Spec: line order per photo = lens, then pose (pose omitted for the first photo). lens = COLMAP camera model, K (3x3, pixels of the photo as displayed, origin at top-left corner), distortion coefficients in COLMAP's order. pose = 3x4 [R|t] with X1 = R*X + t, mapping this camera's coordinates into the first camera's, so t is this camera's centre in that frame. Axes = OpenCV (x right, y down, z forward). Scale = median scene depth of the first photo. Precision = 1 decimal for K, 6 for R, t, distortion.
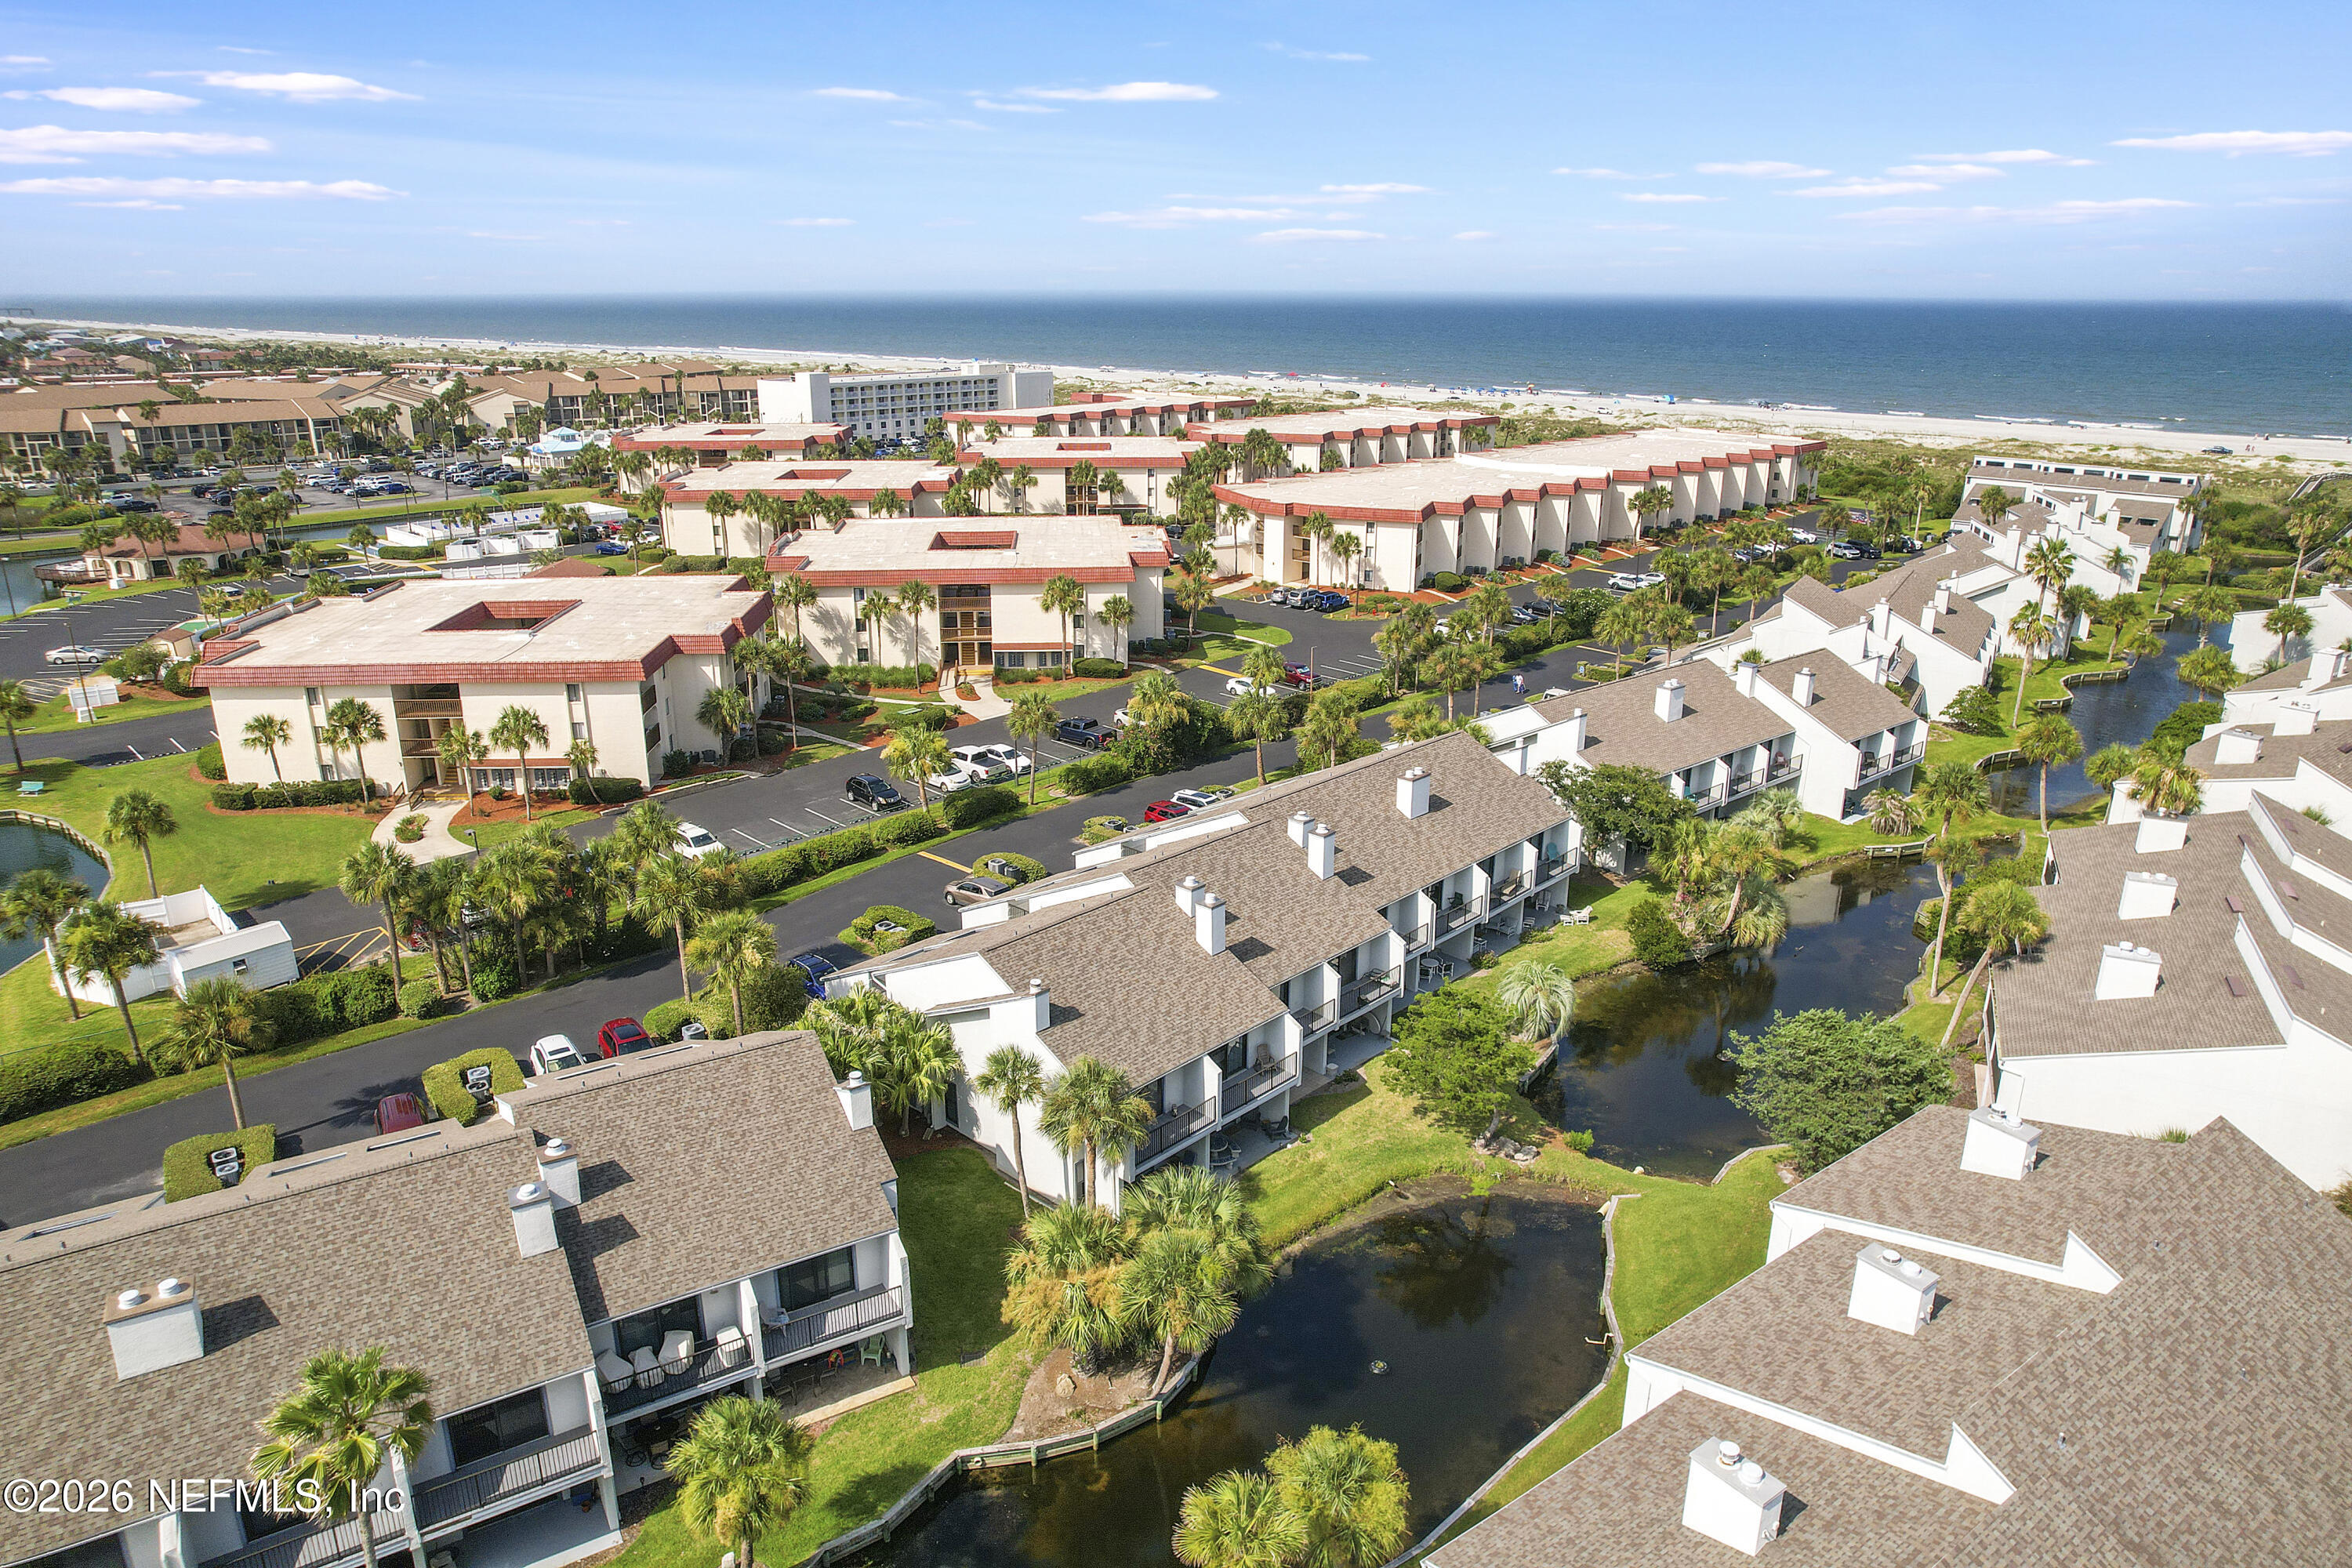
lens RADIAL K [[1481.4, 0, 1176.0], [0, 1481.4, 784.0], [0, 0, 1]] dist [-0.031142, 0.001045]
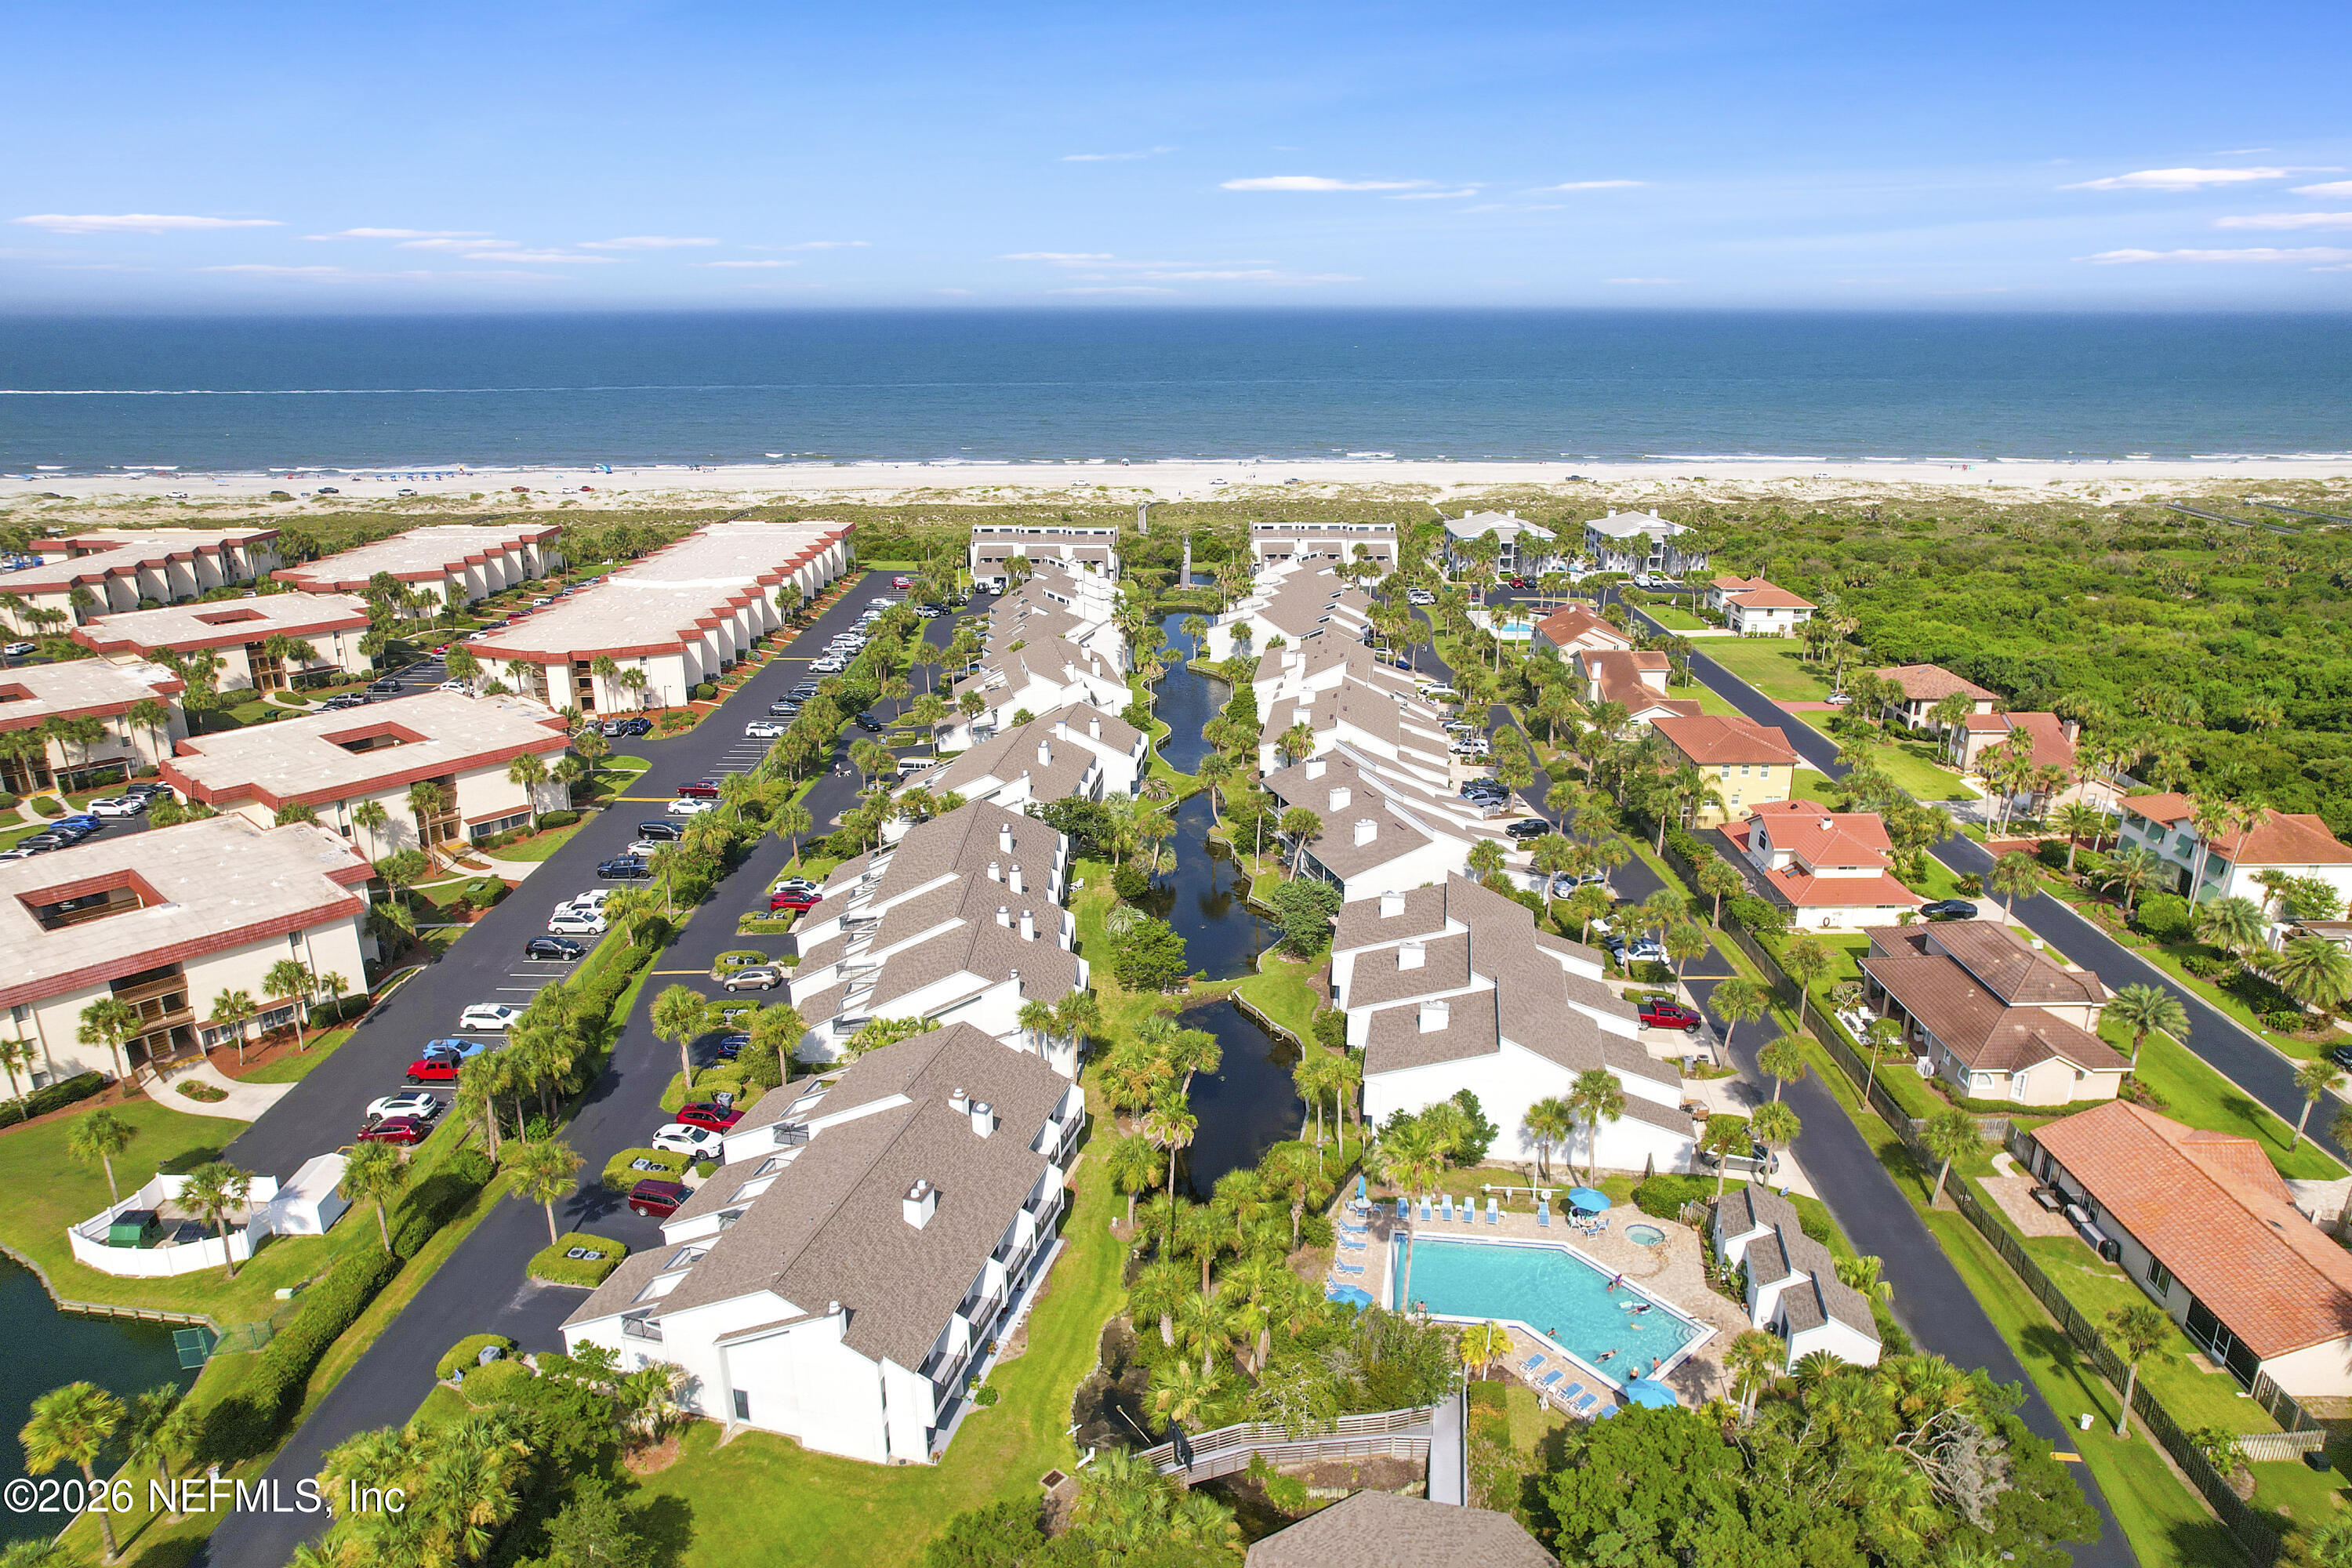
lens RADIAL K [[1481.4, 0, 1176.0], [0, 1481.4, 784.0], [0, 0, 1]] dist [-0.031142, 0.001045]
pose [[0.724767, -0.219600, 0.653061, -0.472991], [0.228807, 0.970768, 0.072503, -0.078077], [-0.649892, 0.096878, 0.753827, -0.256365]]
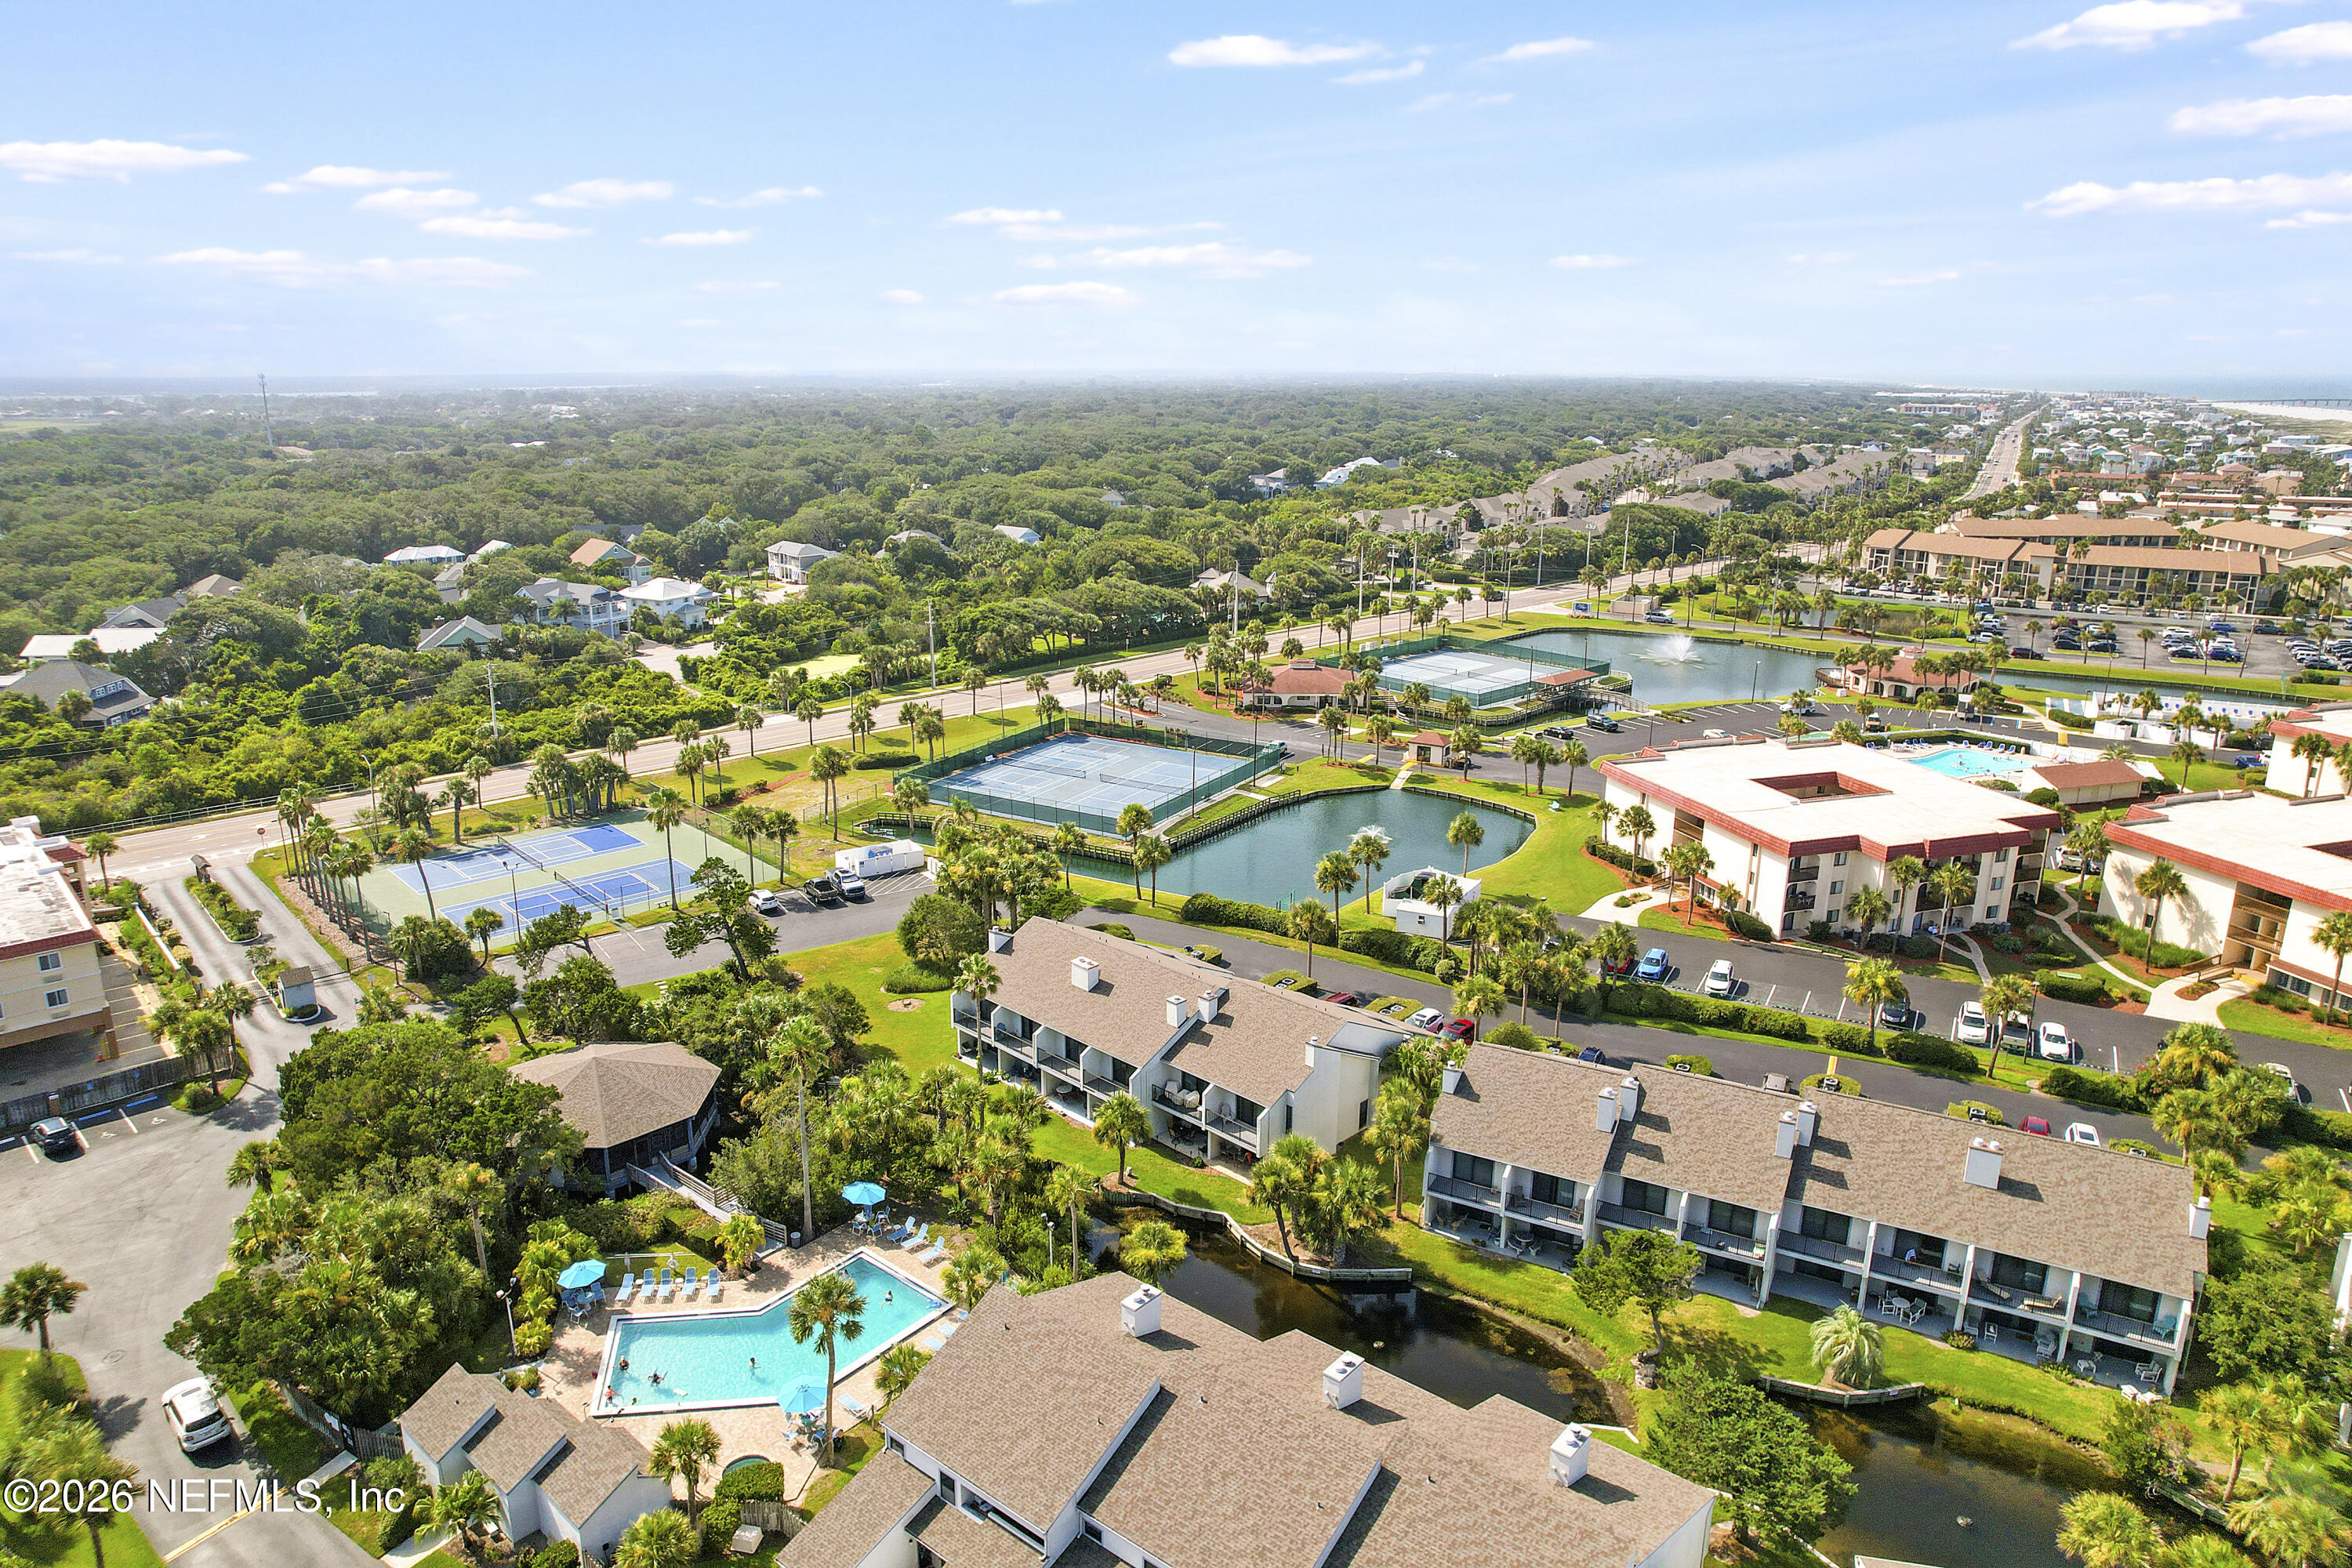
lens RADIAL K [[1481.4, 0, 1176.0], [0, 1481.4, 784.0], [0, 0, 1]] dist [-0.031142, 0.001045]
pose [[0.249115, 0.259265, -0.933125, 0.529388], [-0.309261, 0.934352, 0.177043, -0.145878], [0.917769, 0.244475, 0.312942, 0.053737]]
